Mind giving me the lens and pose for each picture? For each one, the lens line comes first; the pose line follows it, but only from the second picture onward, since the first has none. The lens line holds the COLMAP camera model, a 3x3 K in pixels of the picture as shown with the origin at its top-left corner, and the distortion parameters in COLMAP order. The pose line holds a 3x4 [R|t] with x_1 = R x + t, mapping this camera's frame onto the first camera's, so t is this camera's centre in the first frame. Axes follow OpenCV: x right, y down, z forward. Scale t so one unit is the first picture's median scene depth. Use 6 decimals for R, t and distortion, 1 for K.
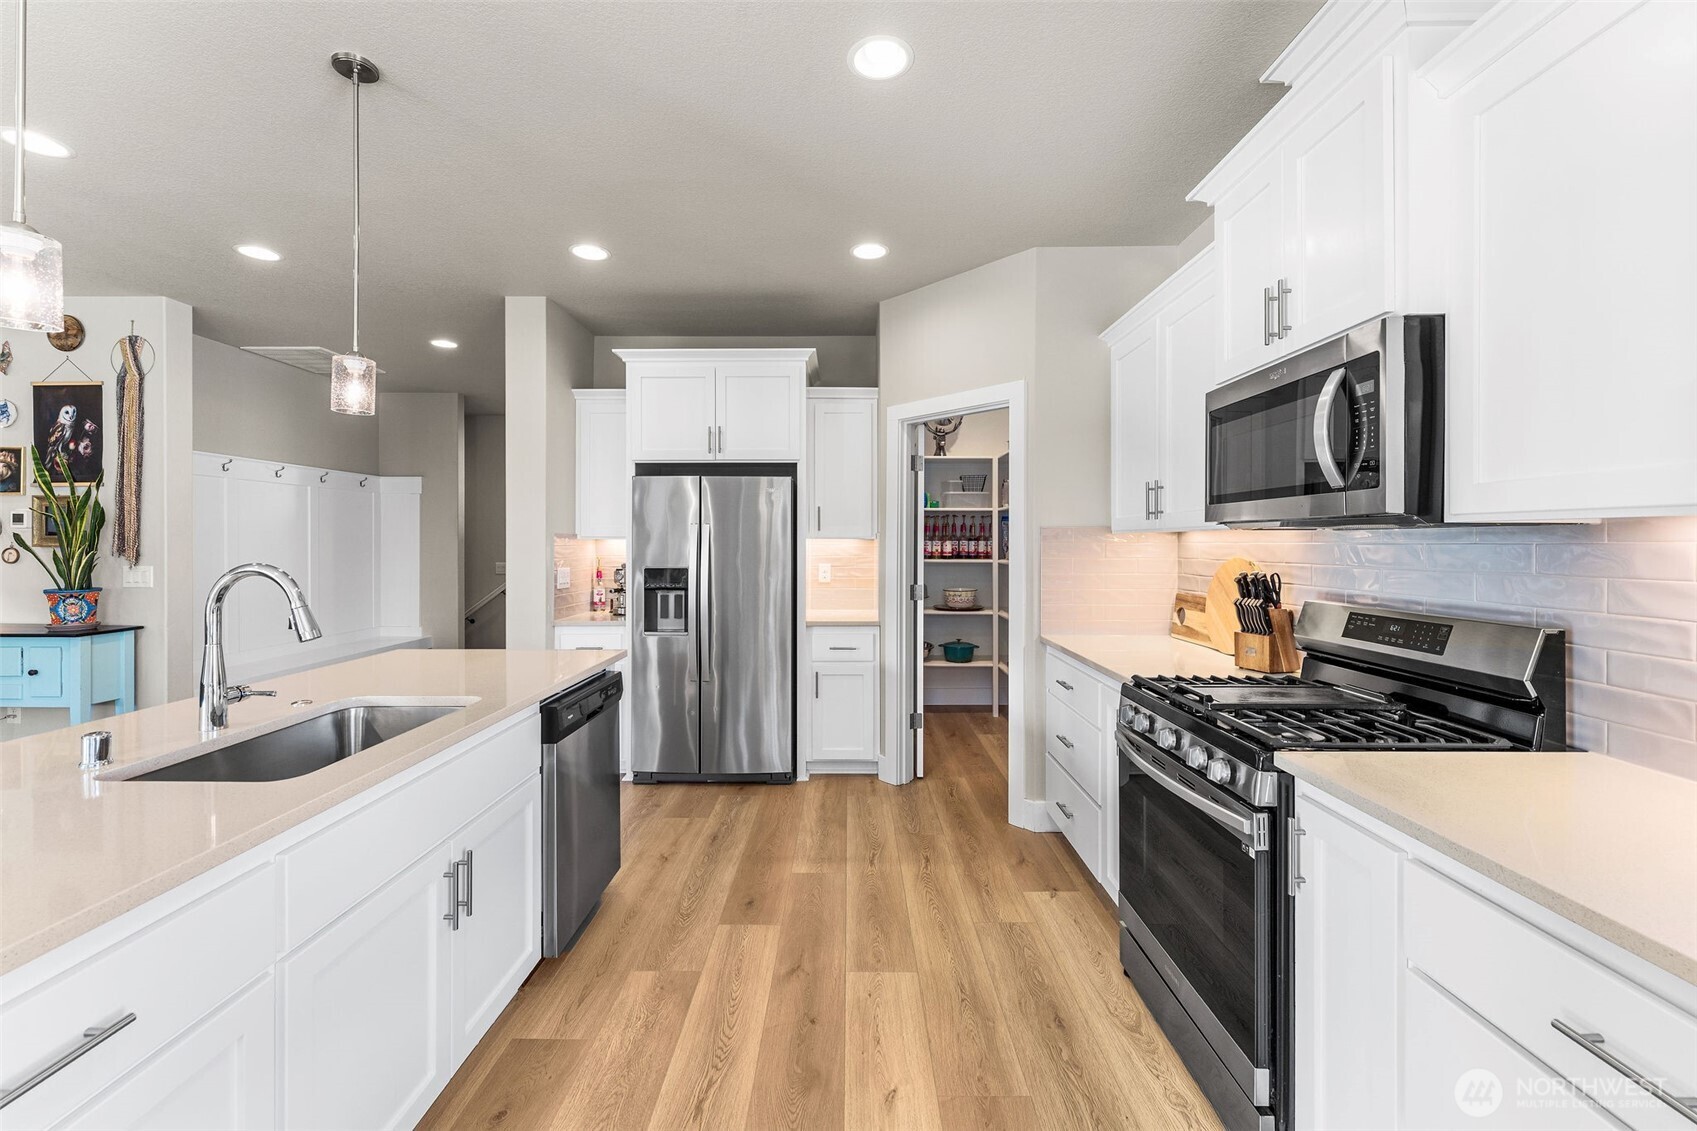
lens RADIAL K [[686.1, 0, 839.3], [0, 686.1, 543.0], [0, 0, 1]] dist [-0.003079, 0.000471]
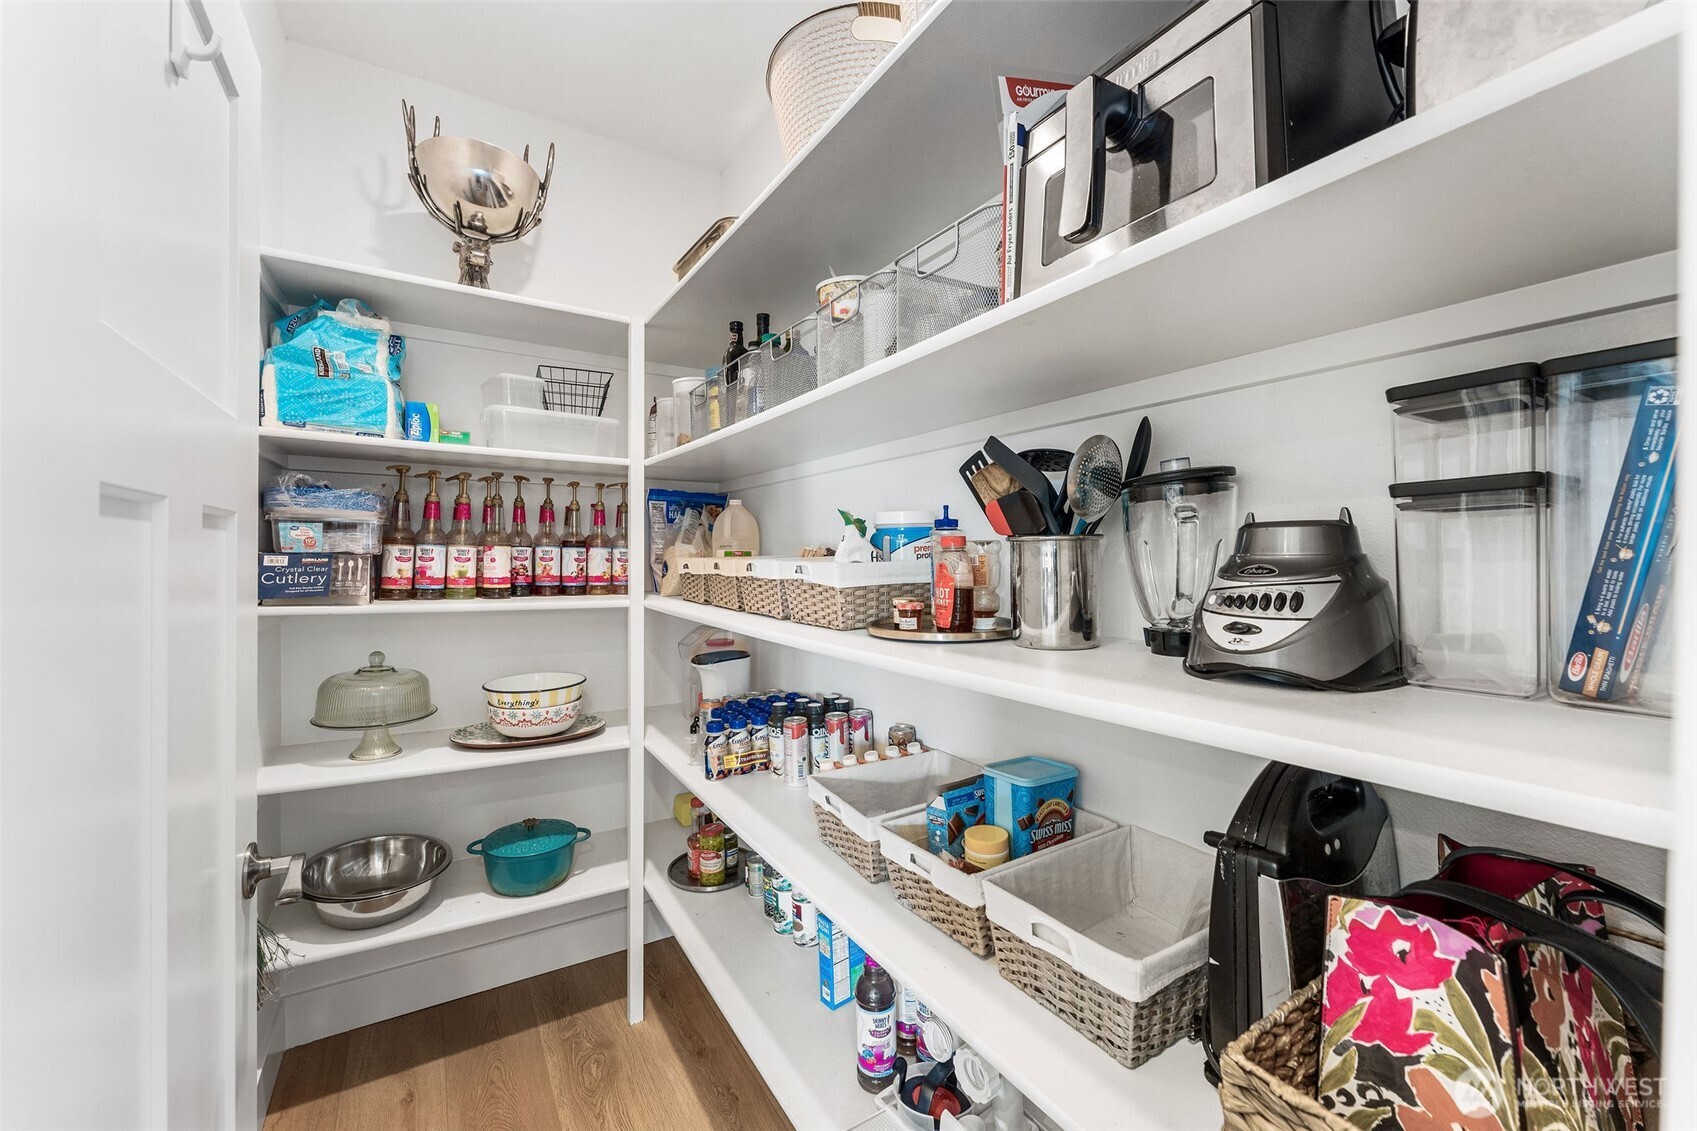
lens RADIAL K [[686.1, 0, 846.0], [0, 686.1, 567.3], [0, 0, 1]] dist [-0.003079, 0.000471]
pose [[0.848662, 0.000420, 0.528935, 0.140344], [-0.000612, 1.000000, 0.000187, 0.008633], [-0.528935, -0.000482, 0.848662, 0.688168]]
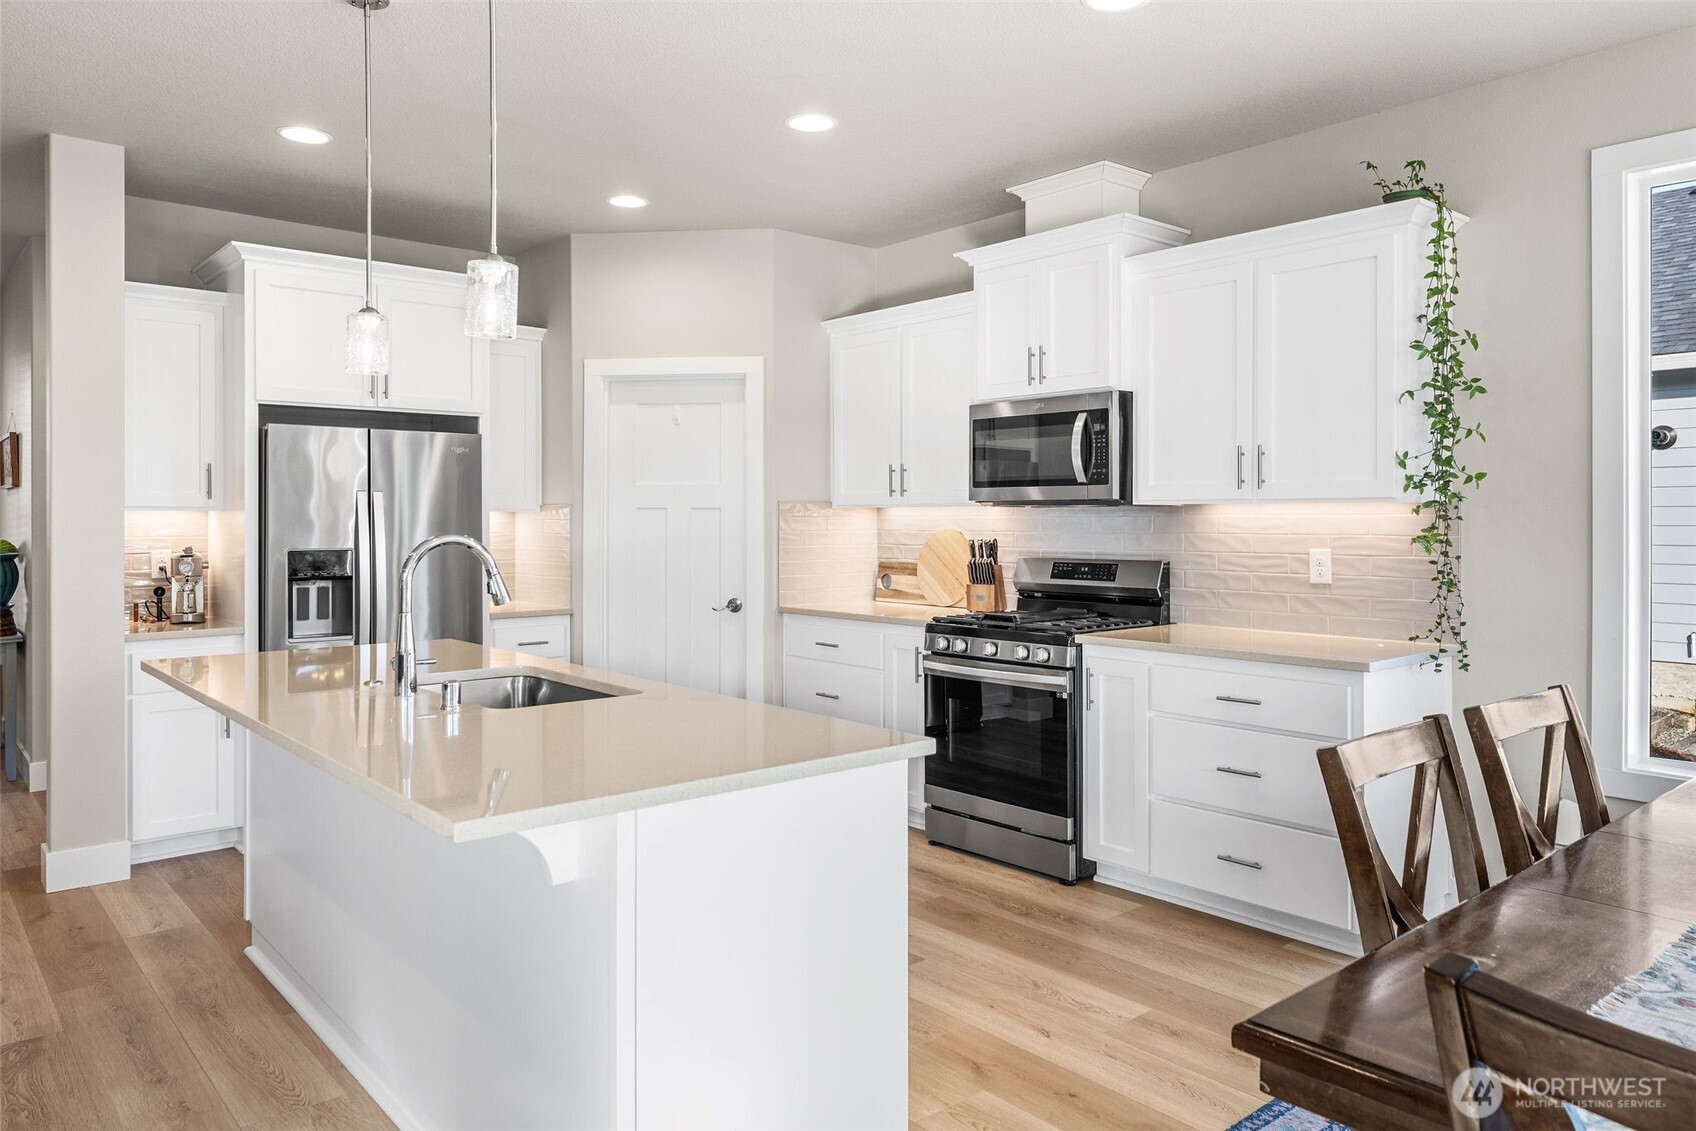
lens RADIAL K [[1136.4, 0, 828.4], [0, 1136.4, 518.4], [0, 0, 1]] dist [0.000940, 0.001419]
pose [[0.762652, -0.000158, 0.646809, -0.842273], [0.001044, 0.999999, -0.000986, 0.004820], [-0.646808, 0.001427, 0.762651, -0.393735]]
